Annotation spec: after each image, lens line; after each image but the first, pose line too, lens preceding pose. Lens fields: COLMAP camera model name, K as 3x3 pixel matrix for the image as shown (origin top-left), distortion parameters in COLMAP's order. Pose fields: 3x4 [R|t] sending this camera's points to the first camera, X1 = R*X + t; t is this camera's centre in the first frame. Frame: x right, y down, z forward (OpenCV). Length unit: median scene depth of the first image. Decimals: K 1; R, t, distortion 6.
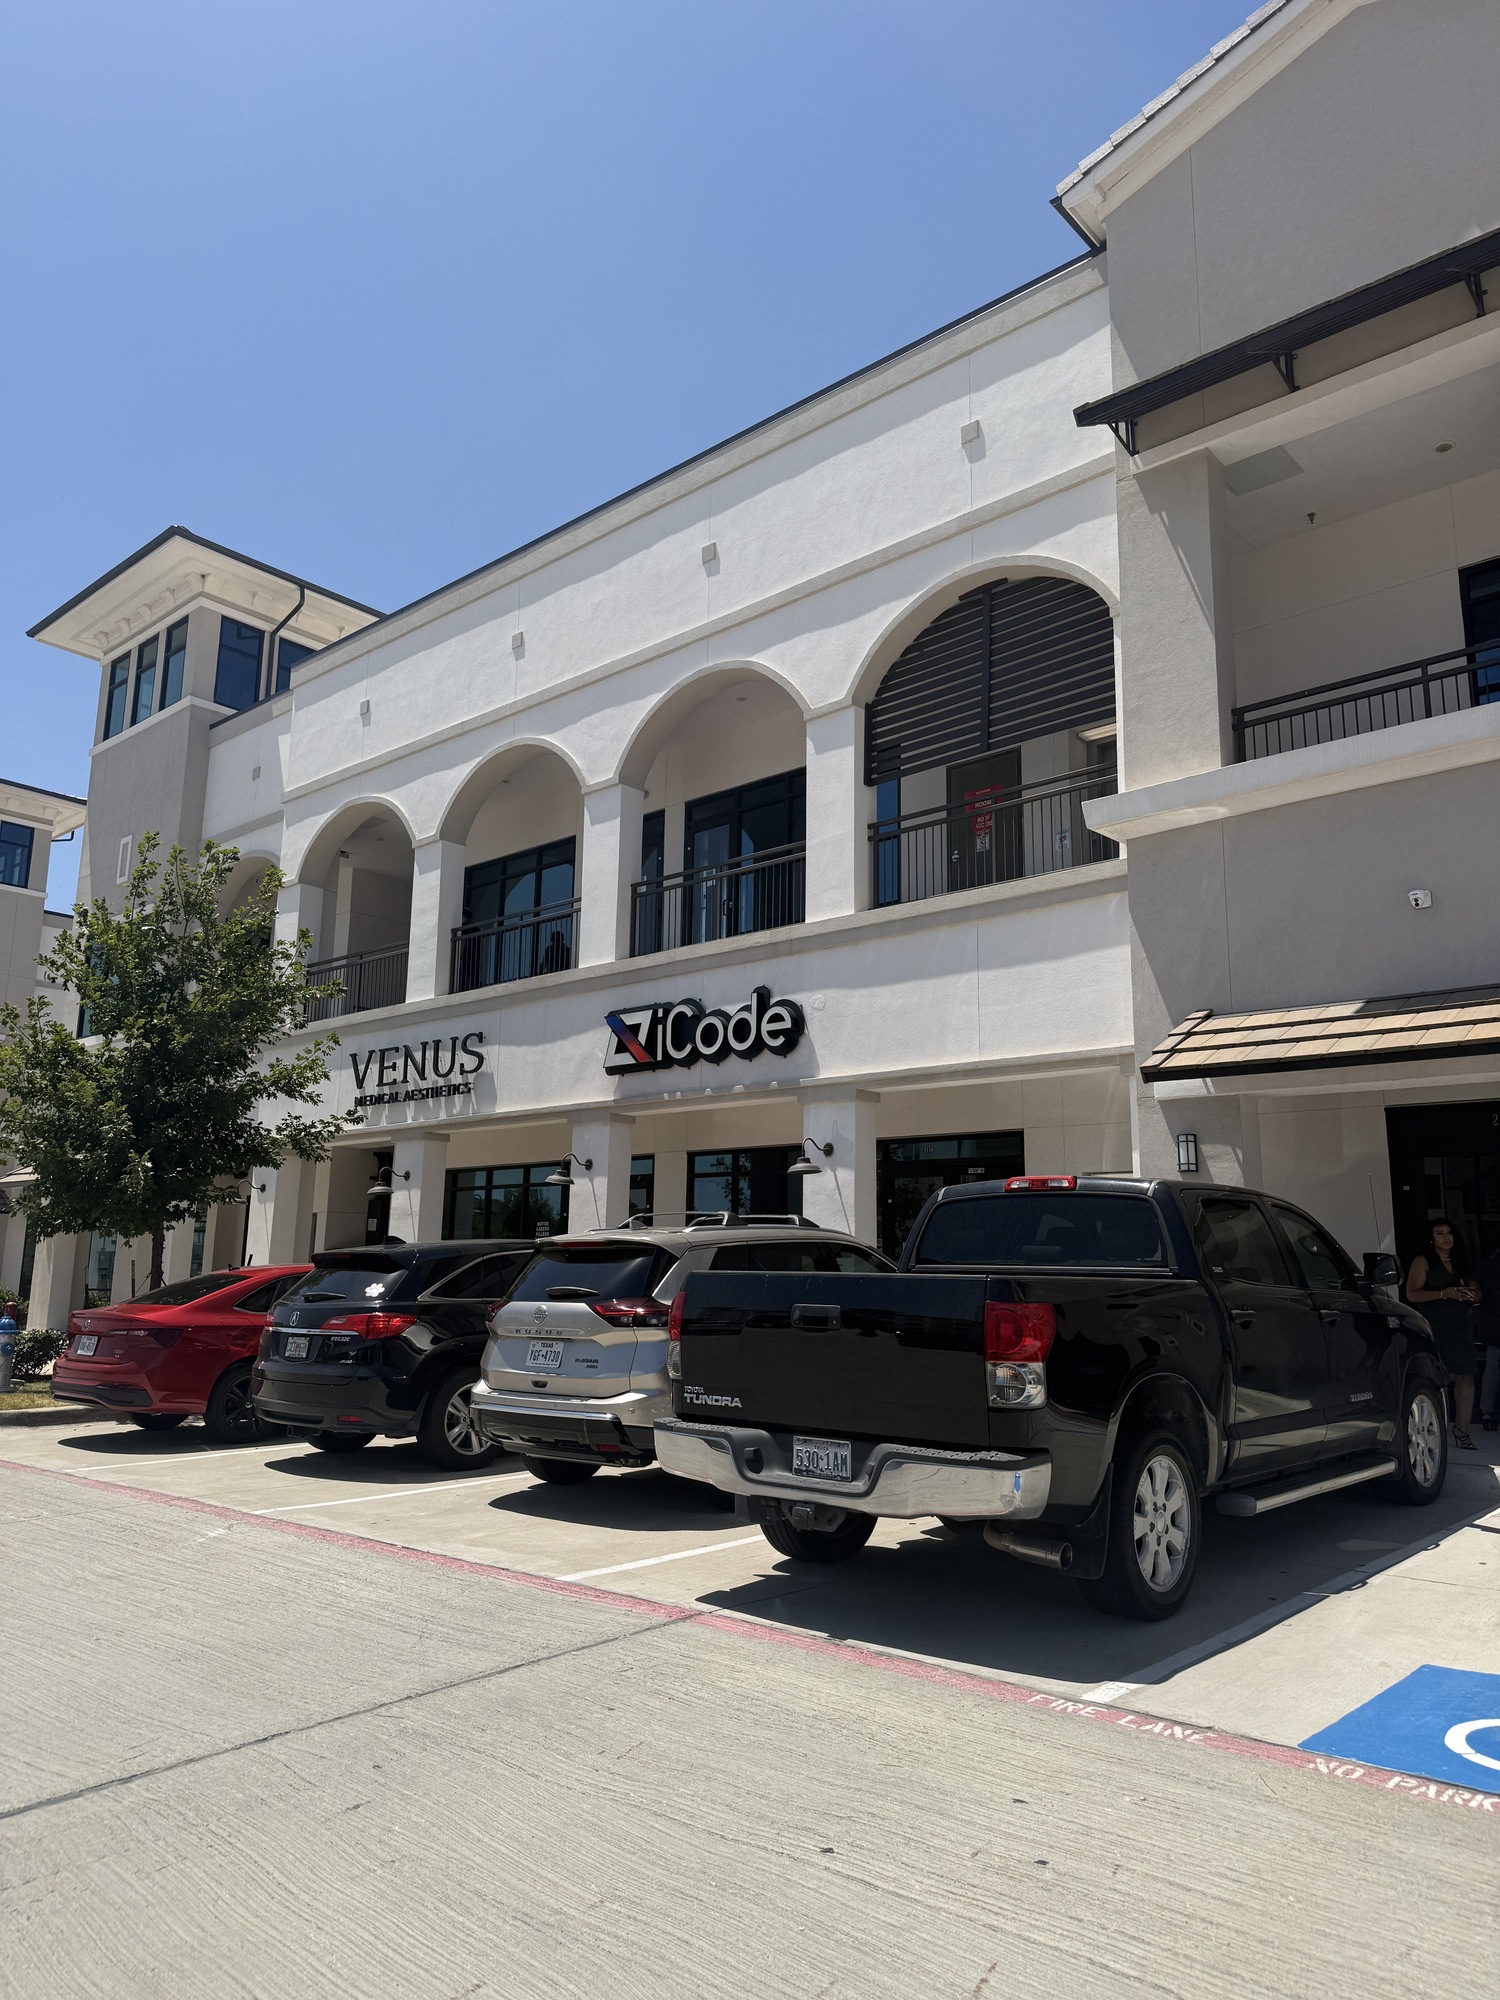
lens RADIAL K [[1396.0, 0, 750.0], [0, 1396.0, 1000.0], [0, 0, 1]] dist [0.008413, -0.000520]
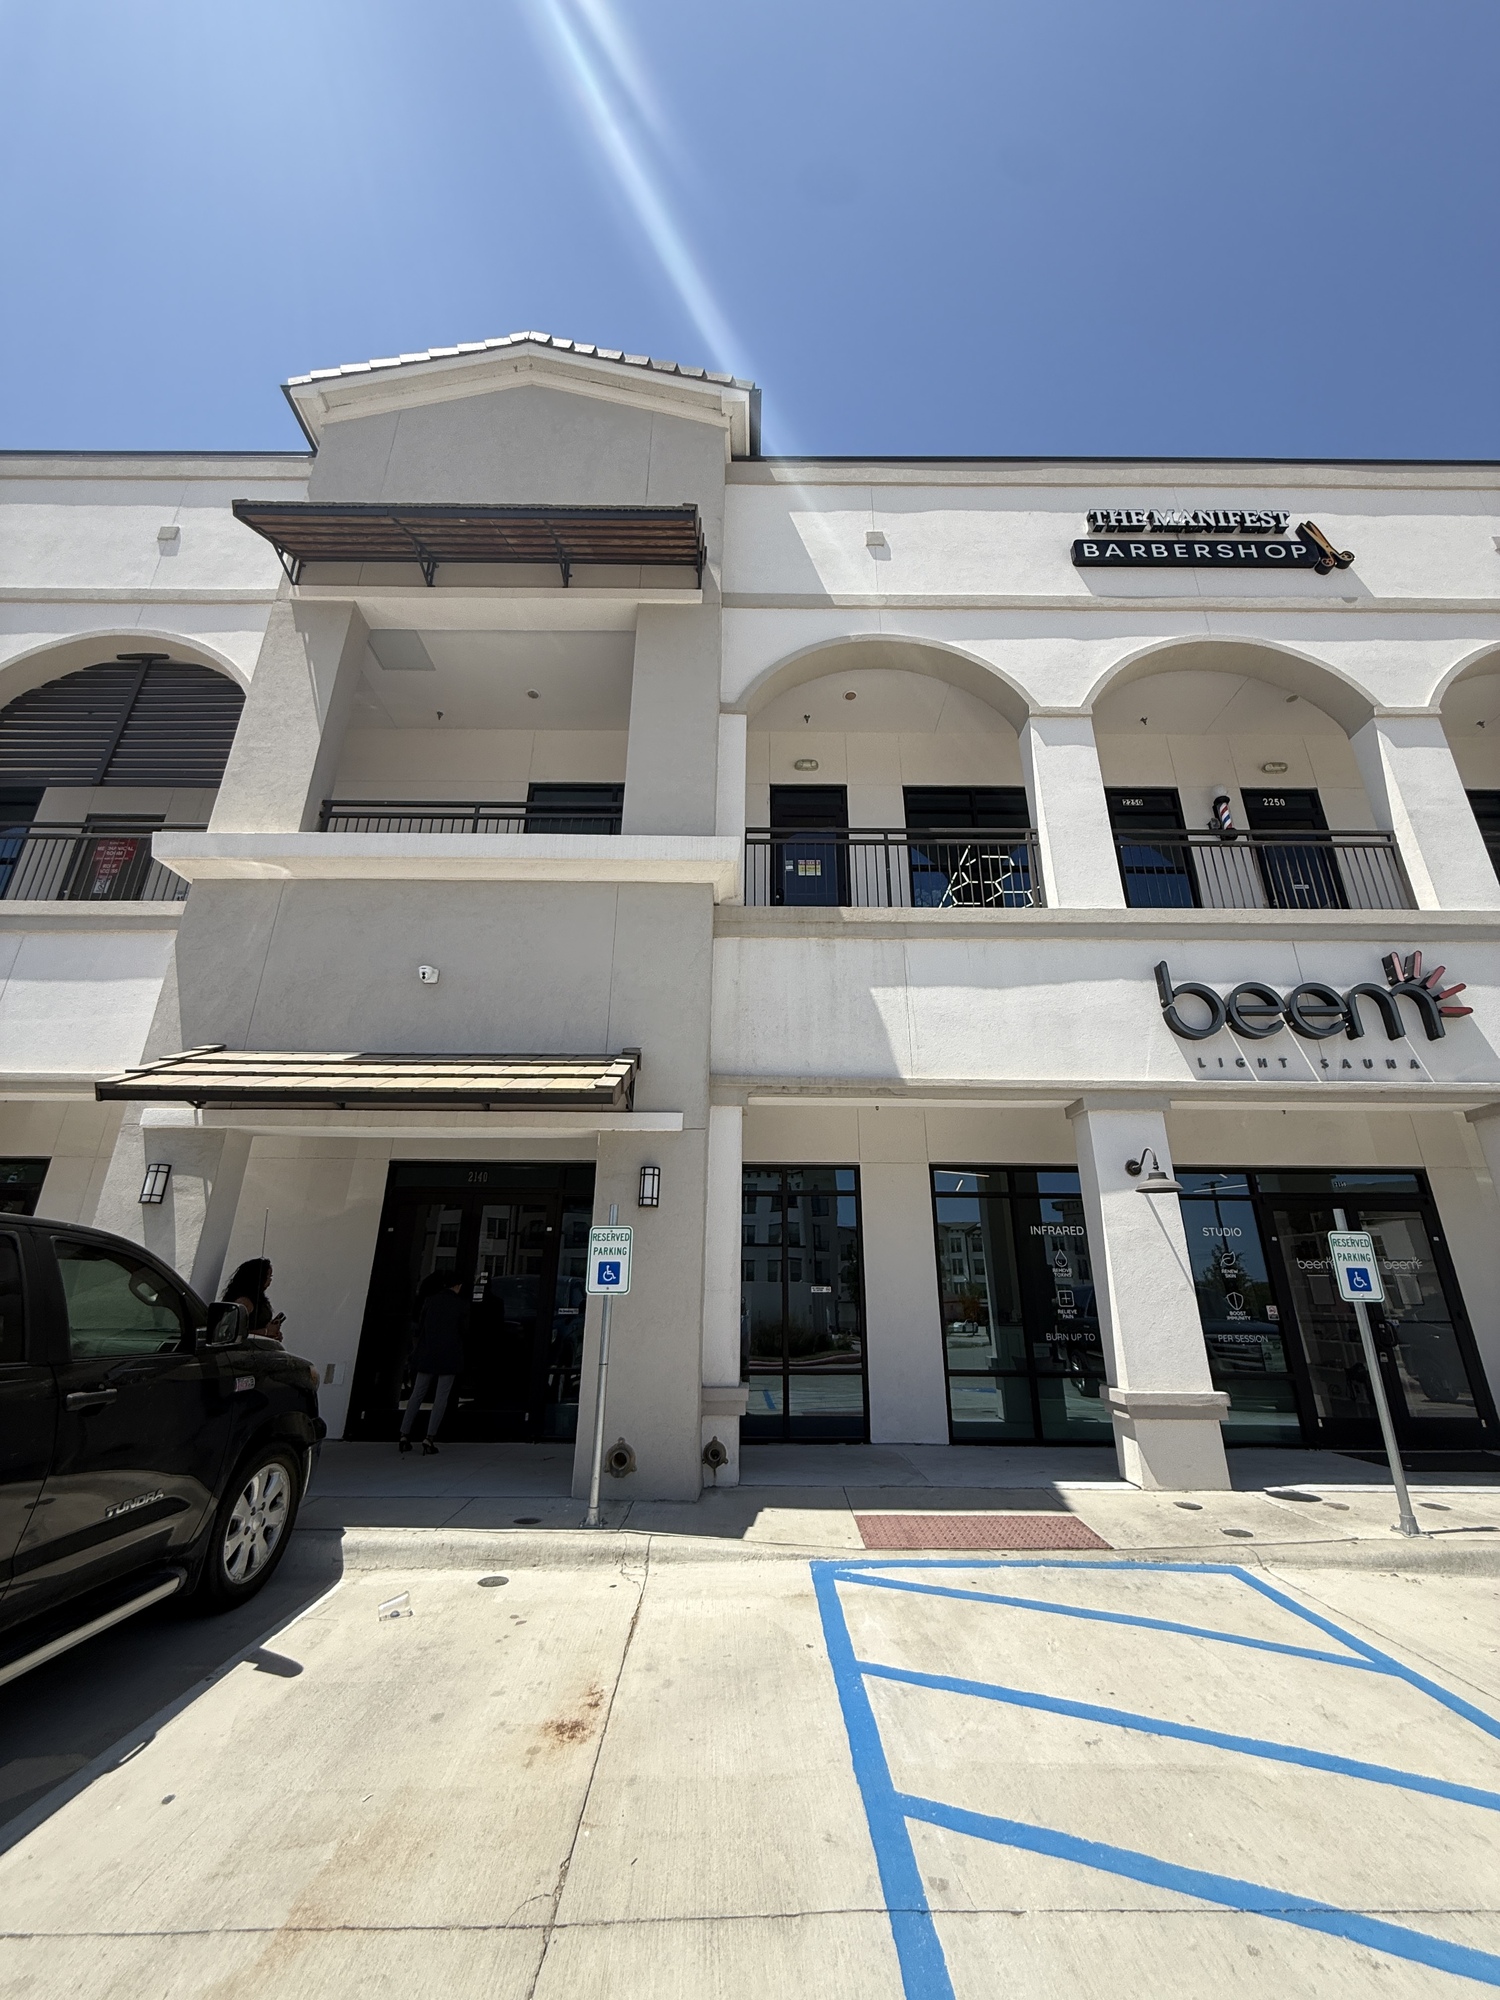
lens RADIAL K [[785.6, 0, 750.0], [0, 785.6, 1000.0], [0, 0, 1]] dist [-0.000770, 0.000055]
pose [[0.740797, 0.224003, 0.633279, 0.234982], [-0.124040, 0.972164, -0.198774, 0.040492], [-0.660177, 0.068699, 0.747962, 0.292725]]
